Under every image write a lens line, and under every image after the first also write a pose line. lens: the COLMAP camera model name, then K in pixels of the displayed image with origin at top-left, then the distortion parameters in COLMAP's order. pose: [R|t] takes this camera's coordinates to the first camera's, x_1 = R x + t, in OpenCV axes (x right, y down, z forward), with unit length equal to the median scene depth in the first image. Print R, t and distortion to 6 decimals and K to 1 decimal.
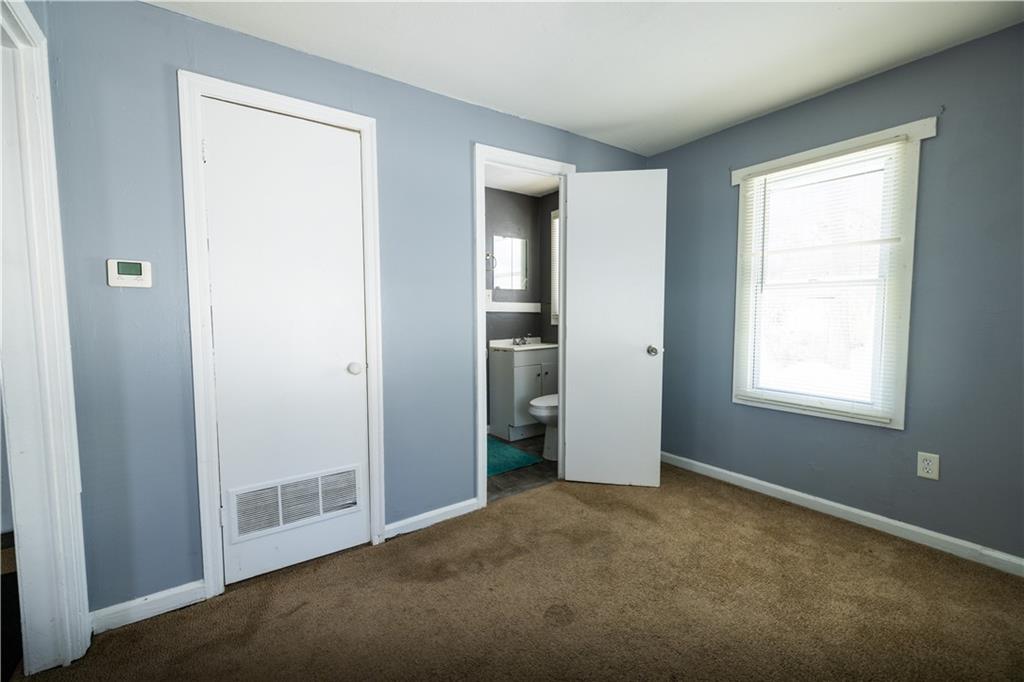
lens RADIAL K [[429.0, 0, 508.8], [0, 429.0, 340.1], [0, 0, 1]] dist [-0.000244, 0.000027]
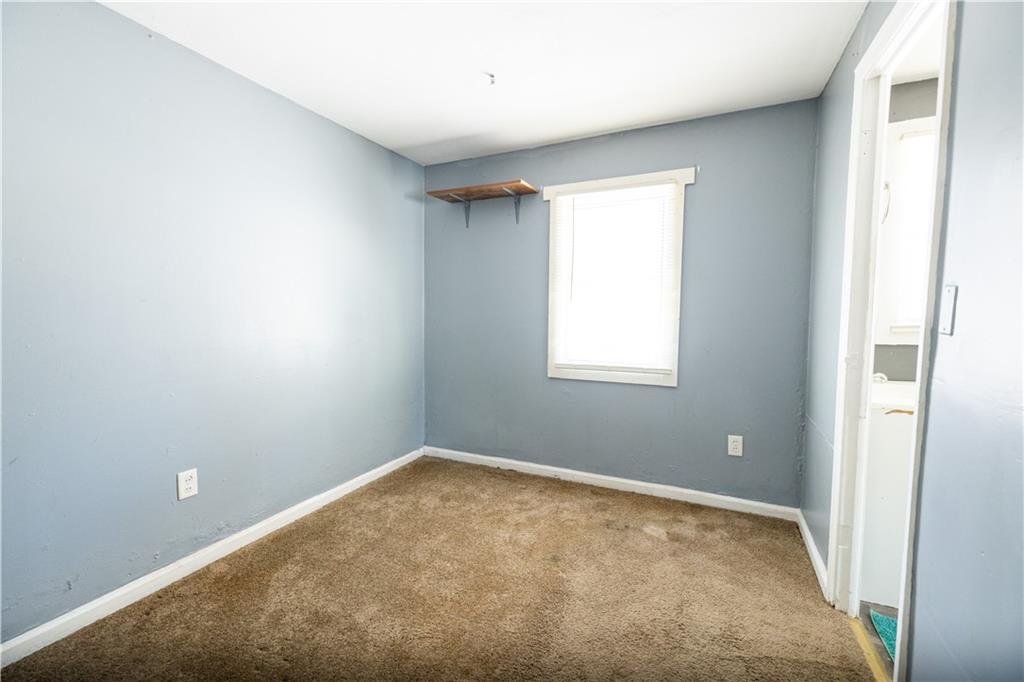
lens RADIAL K [[429.0, 0, 511.3], [0, 429.0, 341.8], [0, 0, 1]] dist [-0.000244, 0.000027]
pose [[0.876545, -0.010948, 0.481196, -0.107242], [0.012773, 0.999918, -0.000517, -0.007718], [-0.481151, 0.006599, 0.876613, 0.143131]]
